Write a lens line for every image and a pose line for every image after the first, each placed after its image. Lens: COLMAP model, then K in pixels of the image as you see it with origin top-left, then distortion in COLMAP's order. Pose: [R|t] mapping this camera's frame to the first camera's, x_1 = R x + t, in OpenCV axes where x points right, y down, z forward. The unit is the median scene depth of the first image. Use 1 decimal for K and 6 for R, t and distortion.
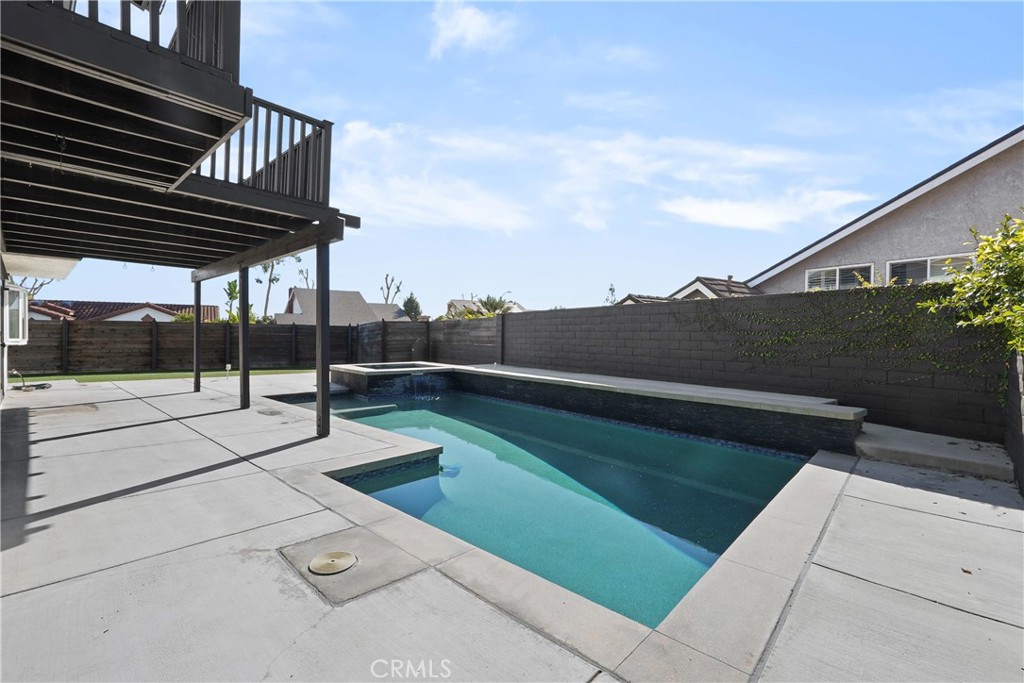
lens RADIAL K [[458.3, 0, 512.0], [0, 458.3, 341.5], [0, 0, 1]] dist [0.003478, 0.000575]
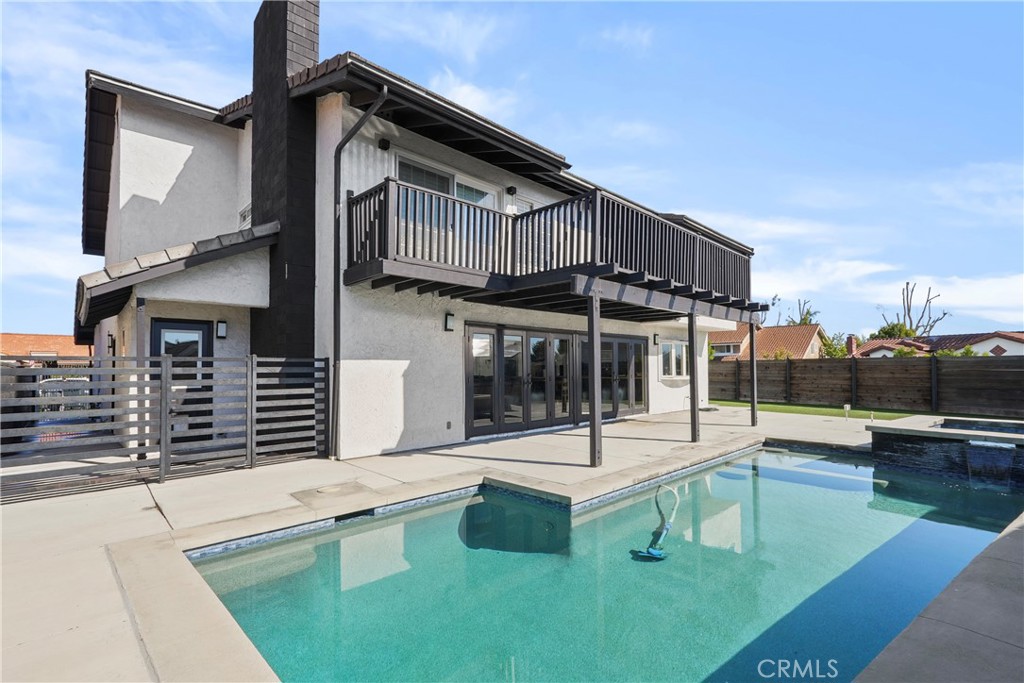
lens RADIAL K [[466.4, 0, 512.4], [0, 466.4, 354.4], [0, 0, 1]] dist [-0.000754, 0.000062]
pose [[-0.034636, -0.036271, -0.998742, 0.328350], [-0.007540, 0.999322, -0.036031, -0.011160], [0.999372, 0.006283, -0.034886, 0.365681]]
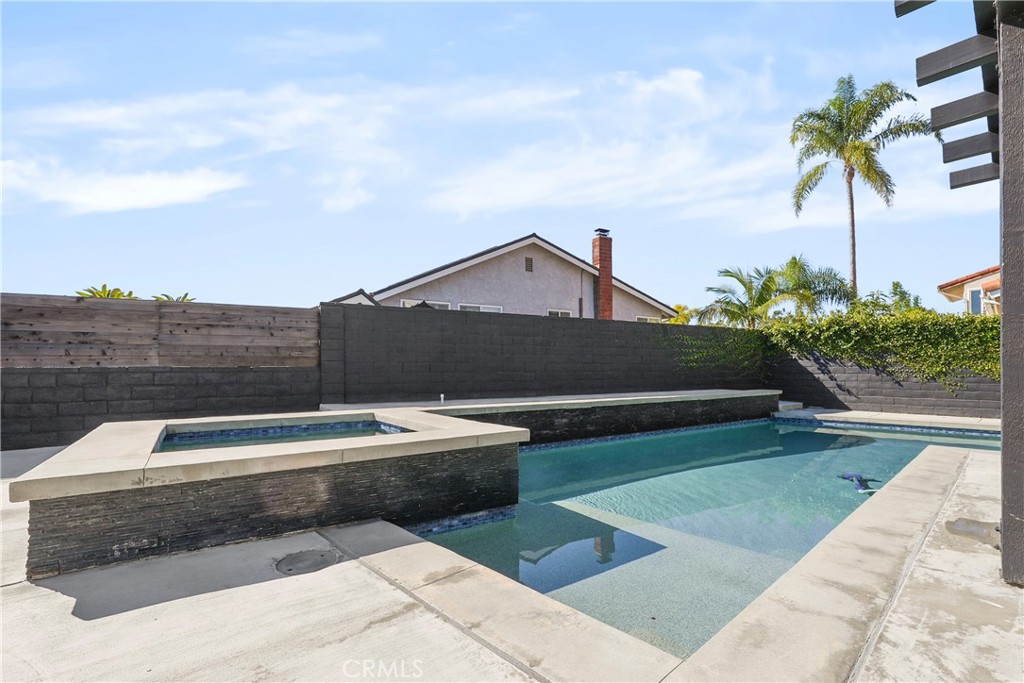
lens RADIAL K [[466.4, 0, 517.2], [0, 466.4, 373.6], [0, 0, 1]] dist [-0.005230, -0.000167]
pose [[0.059509, -0.013042, 0.998143, -0.513781], [0.017195, 0.999780, 0.012038, 0.014239], [-0.998080, 0.016447, 0.059721, 0.763324]]
